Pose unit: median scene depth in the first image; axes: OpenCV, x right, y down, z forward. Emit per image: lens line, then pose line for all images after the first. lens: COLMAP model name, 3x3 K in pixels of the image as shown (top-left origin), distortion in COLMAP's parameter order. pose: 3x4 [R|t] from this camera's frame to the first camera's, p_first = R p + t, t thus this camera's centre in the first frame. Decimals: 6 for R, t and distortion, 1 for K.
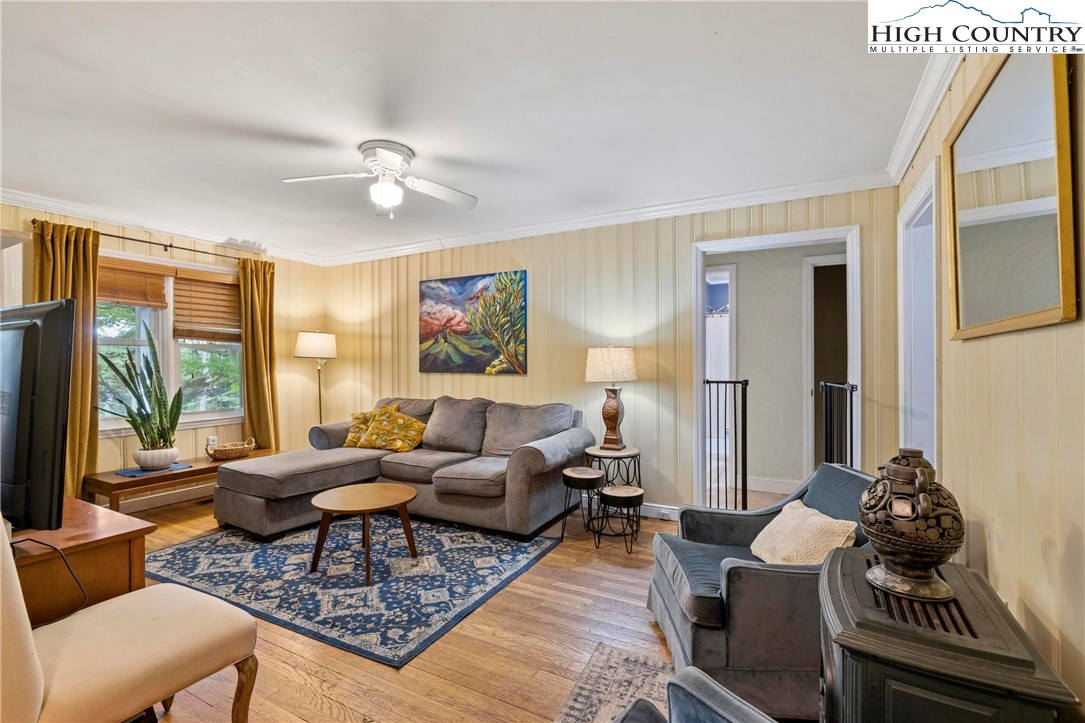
lens RADIAL K [[497.1, 0, 536.4], [0, 497.1, 360.5], [0, 0, 1]] dist [-0.006244, 0.001814]
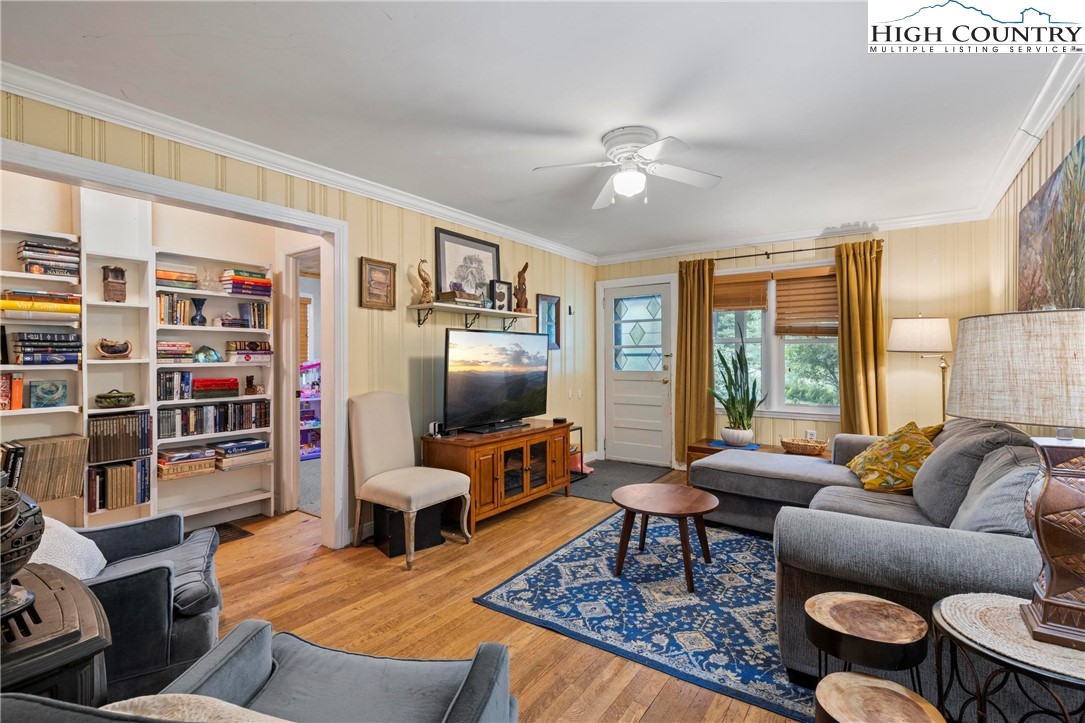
lens RADIAL K [[497.1, 0, 541.3], [0, 497.1, 360.0], [0, 0, 1]] dist [-0.006244, 0.001814]
pose [[-0.118696, 0.009478, -0.992885, 0.502910], [0.001523, 0.999955, 0.009364, -0.000533], [0.992929, -0.000401, -0.118705, 0.702999]]
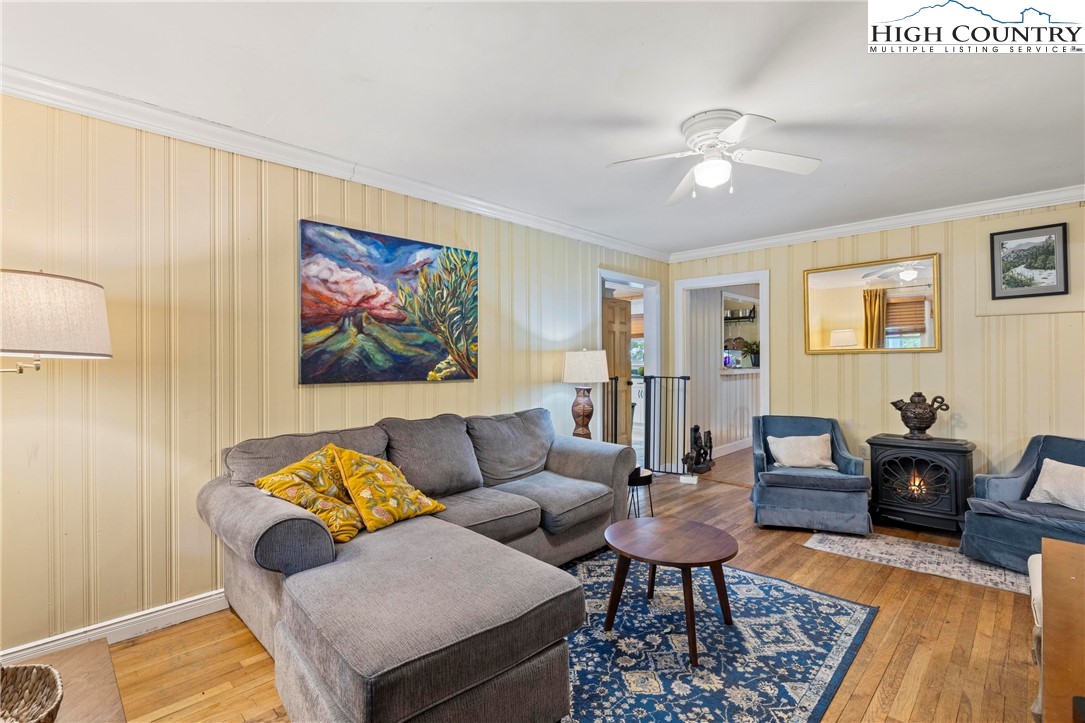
lens RADIAL K [[497.1, 0, 543.1], [0, 497.1, 358.8], [0, 0, 1]] dist [-0.006244, 0.001814]
pose [[0.277561, 0.007168, 0.960681, -0.911417], [0.001926, 0.999966, -0.008017, 0.000714], [-0.960706, 0.004076, 0.277538, 0.777753]]
